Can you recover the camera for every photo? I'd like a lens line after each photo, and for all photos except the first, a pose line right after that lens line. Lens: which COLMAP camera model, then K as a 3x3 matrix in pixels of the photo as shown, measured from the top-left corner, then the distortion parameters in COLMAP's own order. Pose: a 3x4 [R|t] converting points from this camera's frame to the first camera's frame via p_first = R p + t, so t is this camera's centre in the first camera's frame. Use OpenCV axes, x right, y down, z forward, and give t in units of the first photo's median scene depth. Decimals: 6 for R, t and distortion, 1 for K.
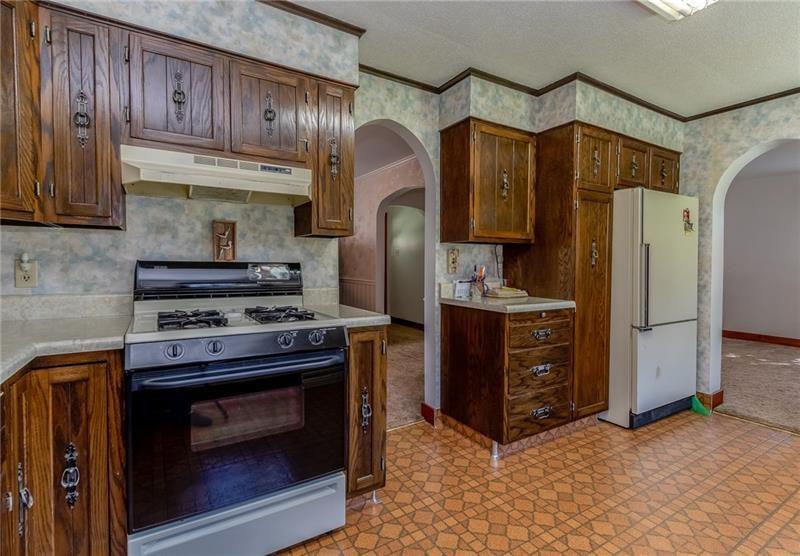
lens RADIAL K [[389.7, 0, 400.0], [0, 389.7, 278.0], [0, 0, 1]] dist [-0.001443, -0.000128]
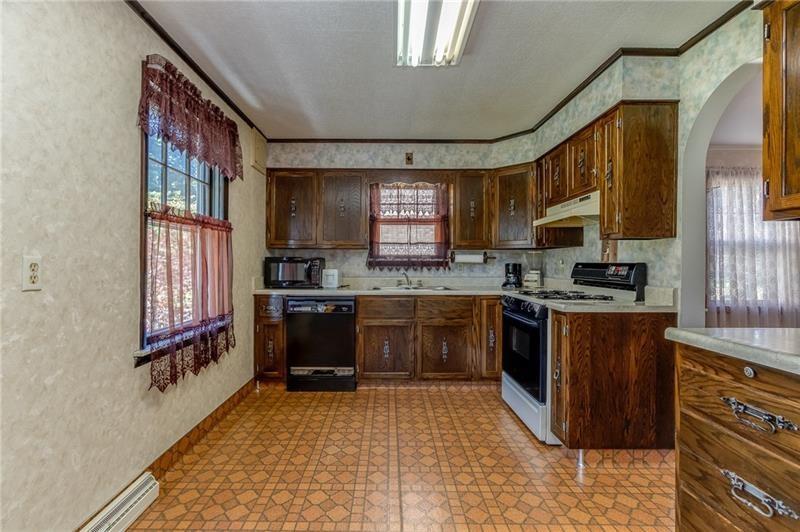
lens RADIAL K [[377.6, 0, 387.4], [0, 377.6, 263.7], [0, 0, 1]] dist [0.001232, 0.000036]
pose [[-0.517590, -0.007285, -0.855598, 1.008199], [-0.033849, 0.999355, 0.011968, -0.024612], [0.854959, 0.035155, -0.517503, 0.895395]]
